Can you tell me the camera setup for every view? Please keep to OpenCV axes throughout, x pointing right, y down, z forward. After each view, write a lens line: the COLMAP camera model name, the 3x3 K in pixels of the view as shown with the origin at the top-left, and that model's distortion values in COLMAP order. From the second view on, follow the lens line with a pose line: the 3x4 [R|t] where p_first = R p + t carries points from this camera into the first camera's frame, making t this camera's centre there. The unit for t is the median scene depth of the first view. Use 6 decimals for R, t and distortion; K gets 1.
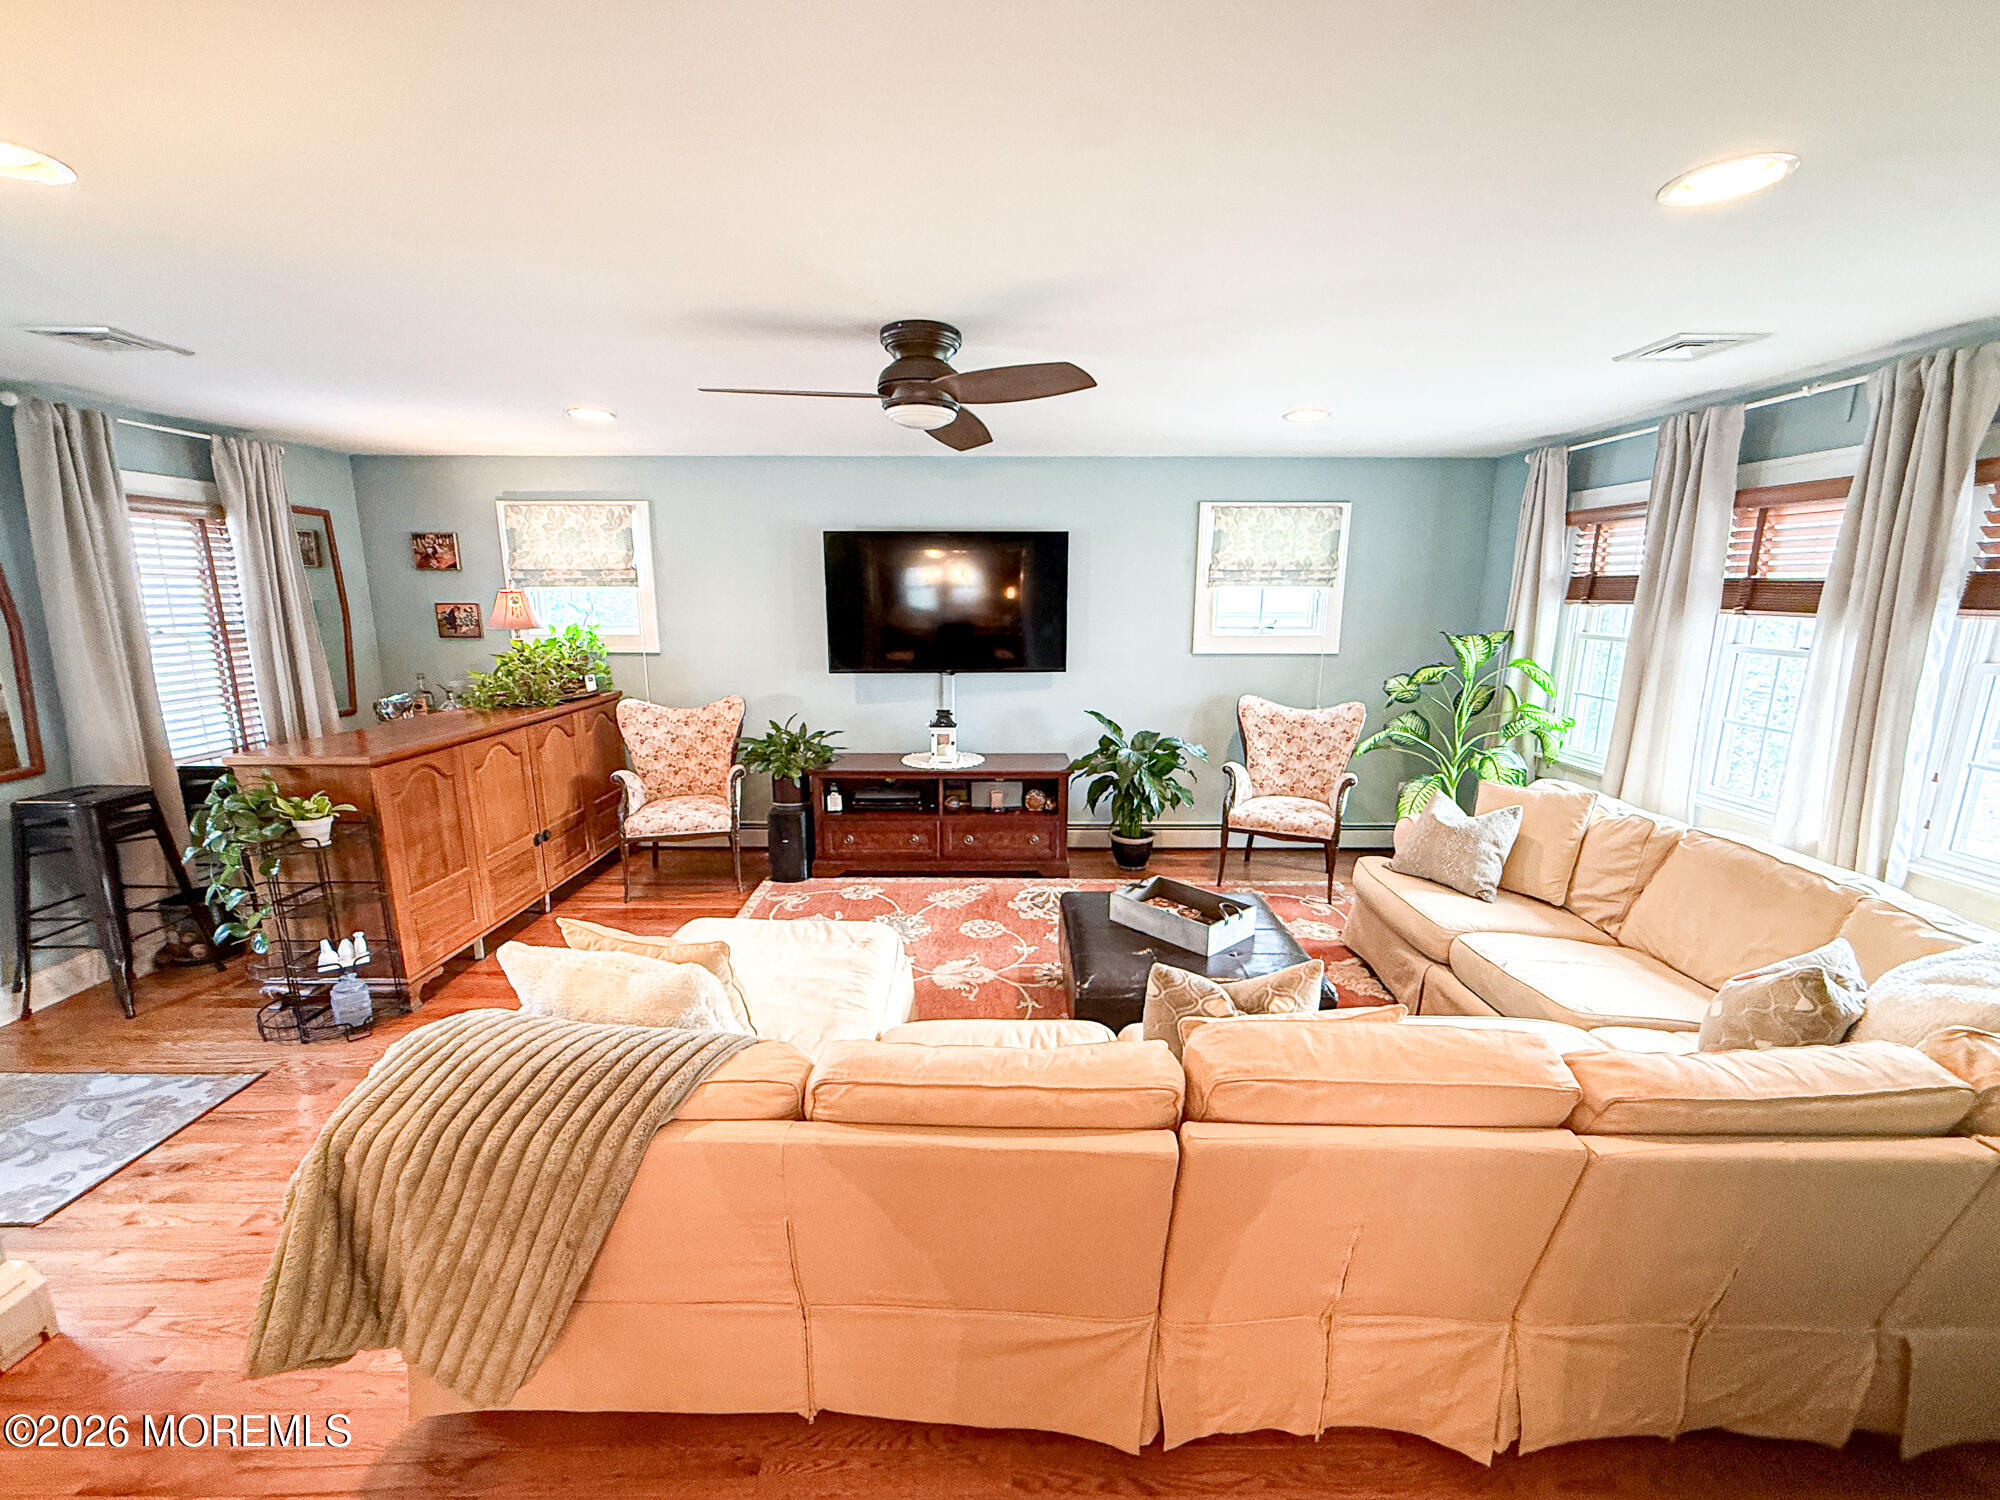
lens RADIAL K [[817.8, 0, 993.3], [0, 817.8, 762.8], [0, 0, 1]] dist [-0.002201, 0.000045]
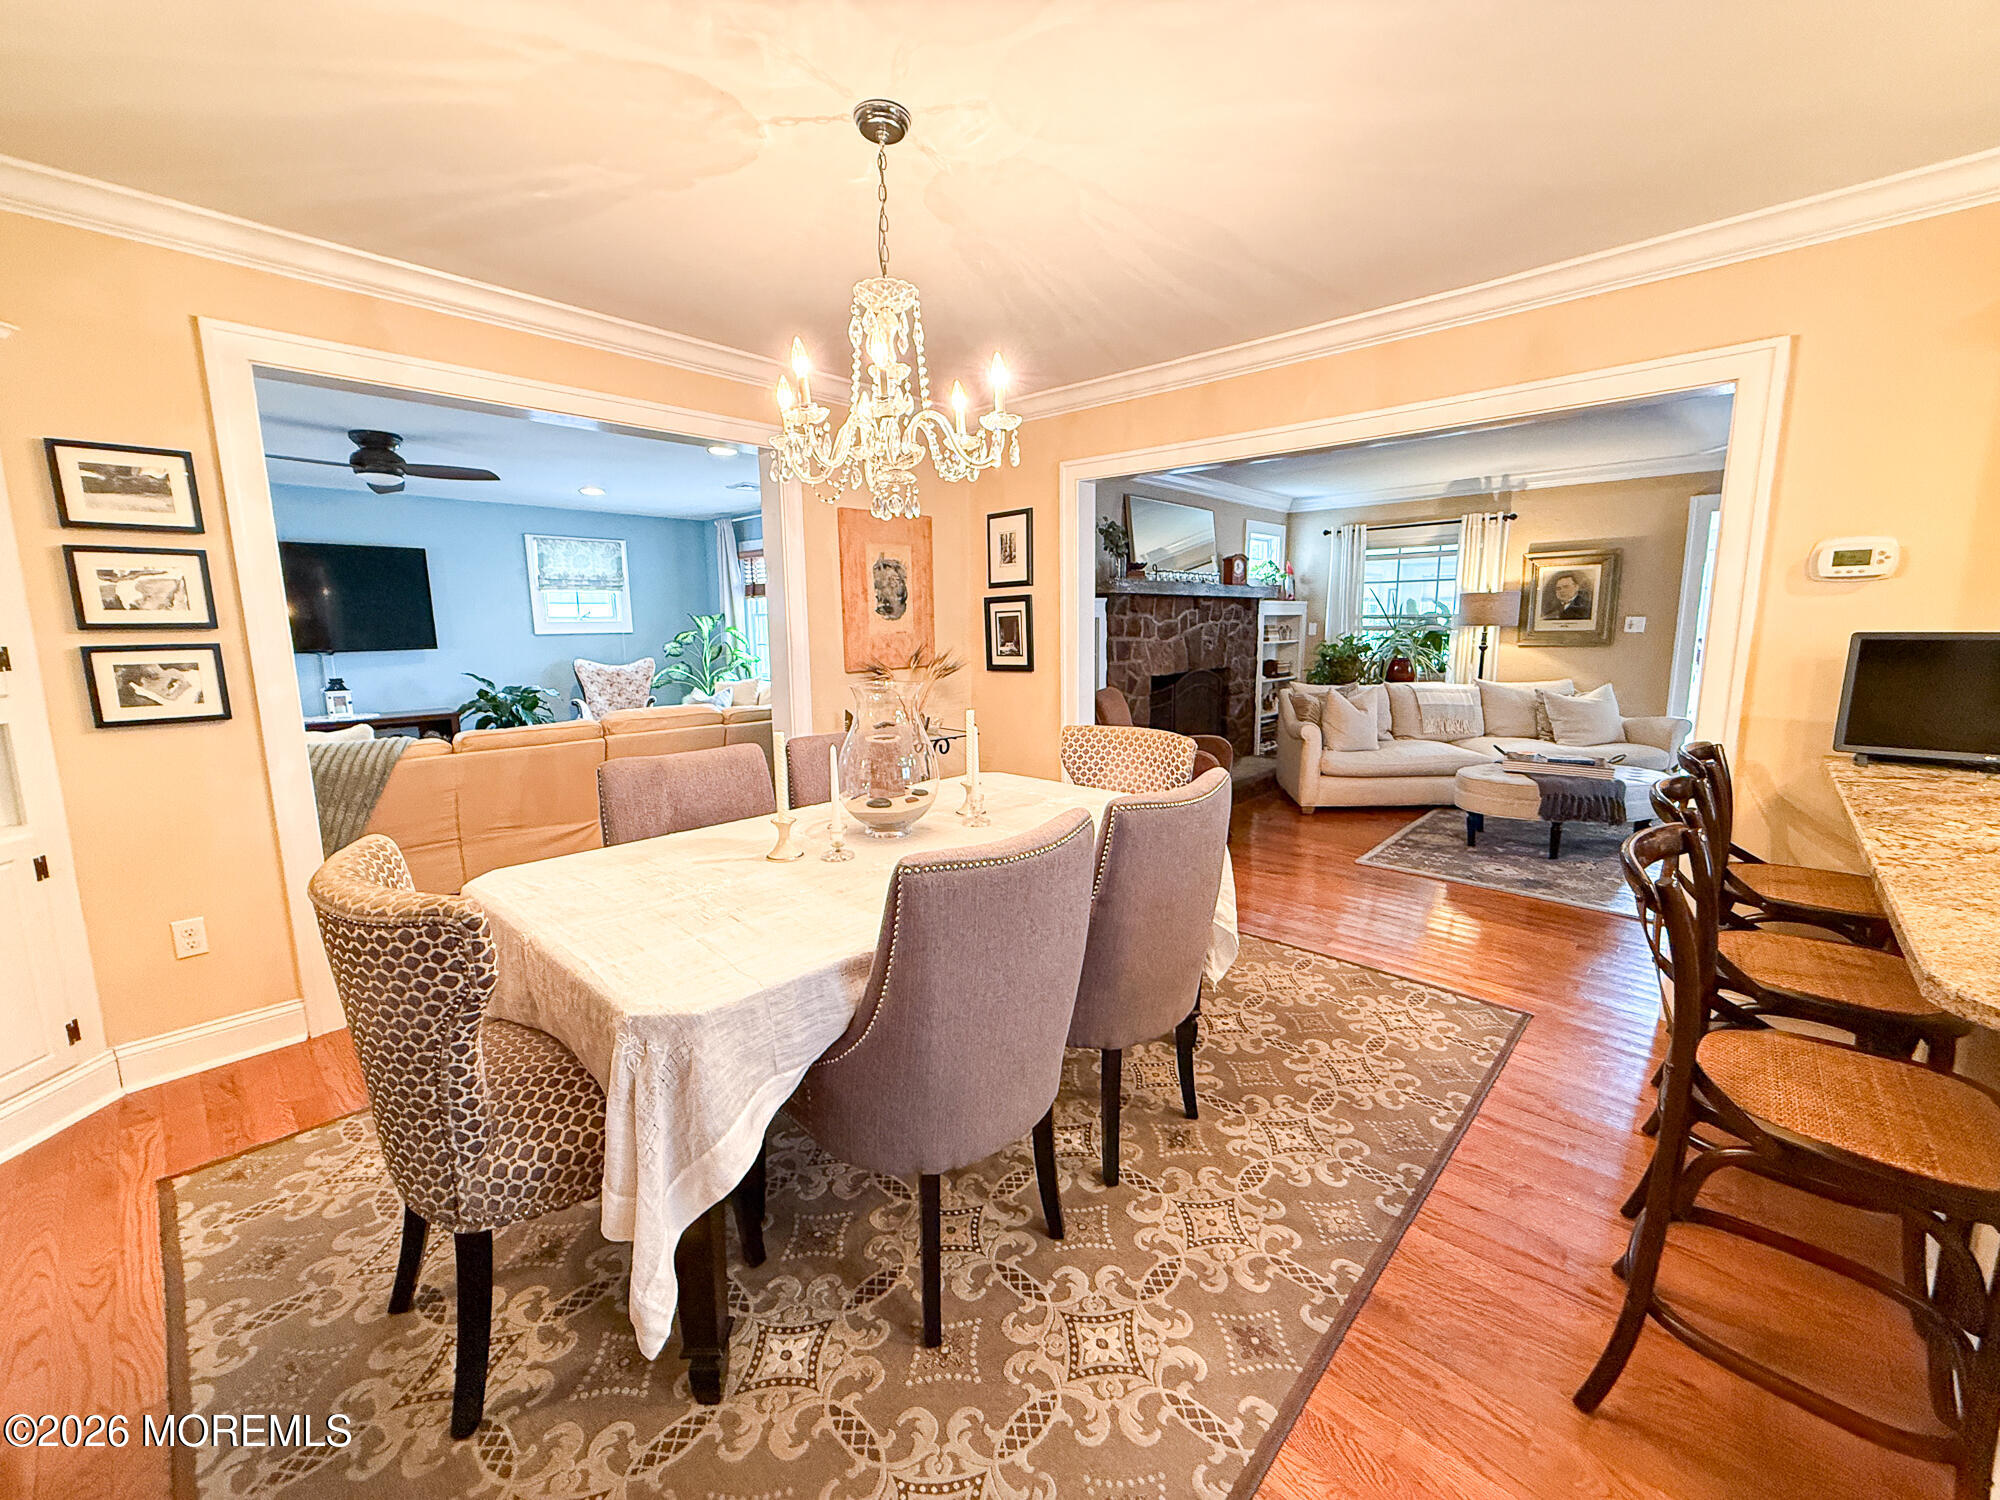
lens RADIAL K [[799.1, 0, 993.9], [0, 799.1, 751.8], [0, 0, 1]] dist [-0.001708, 0.000110]
pose [[0.684193, -0.127738, 0.718028, -0.283475], [0.164694, 0.986171, 0.018507, 0.208240], [-0.710462, 0.105593, 0.695769, -0.648852]]
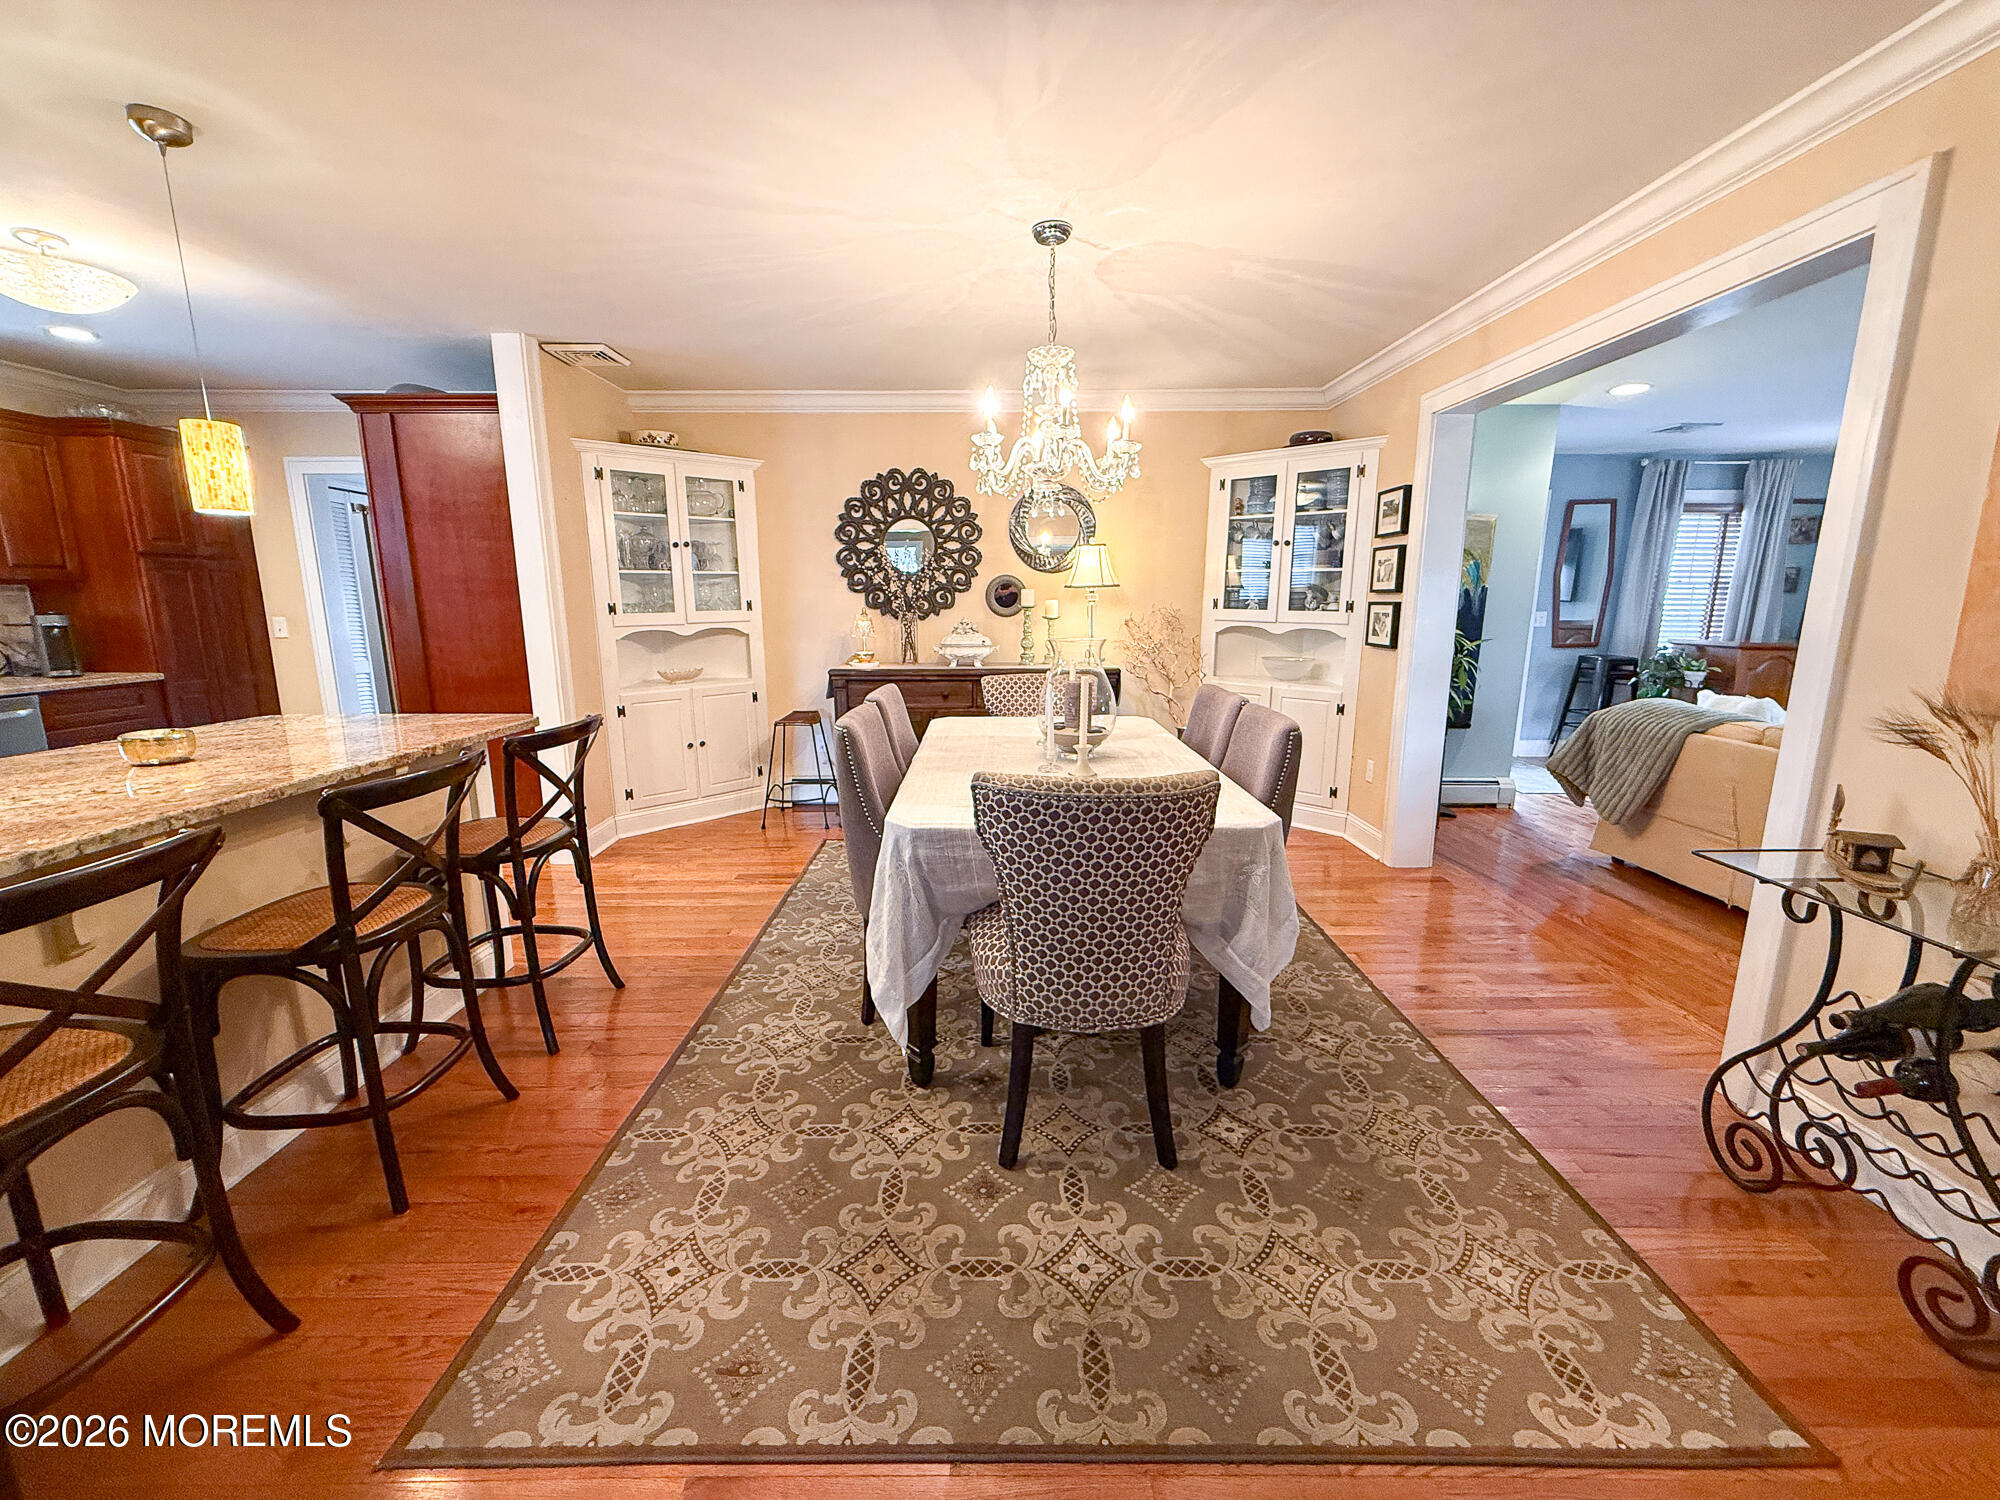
lens RADIAL K [[797.5, 0, 991.8], [0, 797.5, 747.6], [0, 0, 1]] dist [0.000190, 0.000278]
pose [[-0.002189, 0.182911, -0.983127, 0.604335], [-0.208787, 0.961379, 0.179330, 0.152558], [0.977959, 0.205657, 0.036085, -0.358579]]
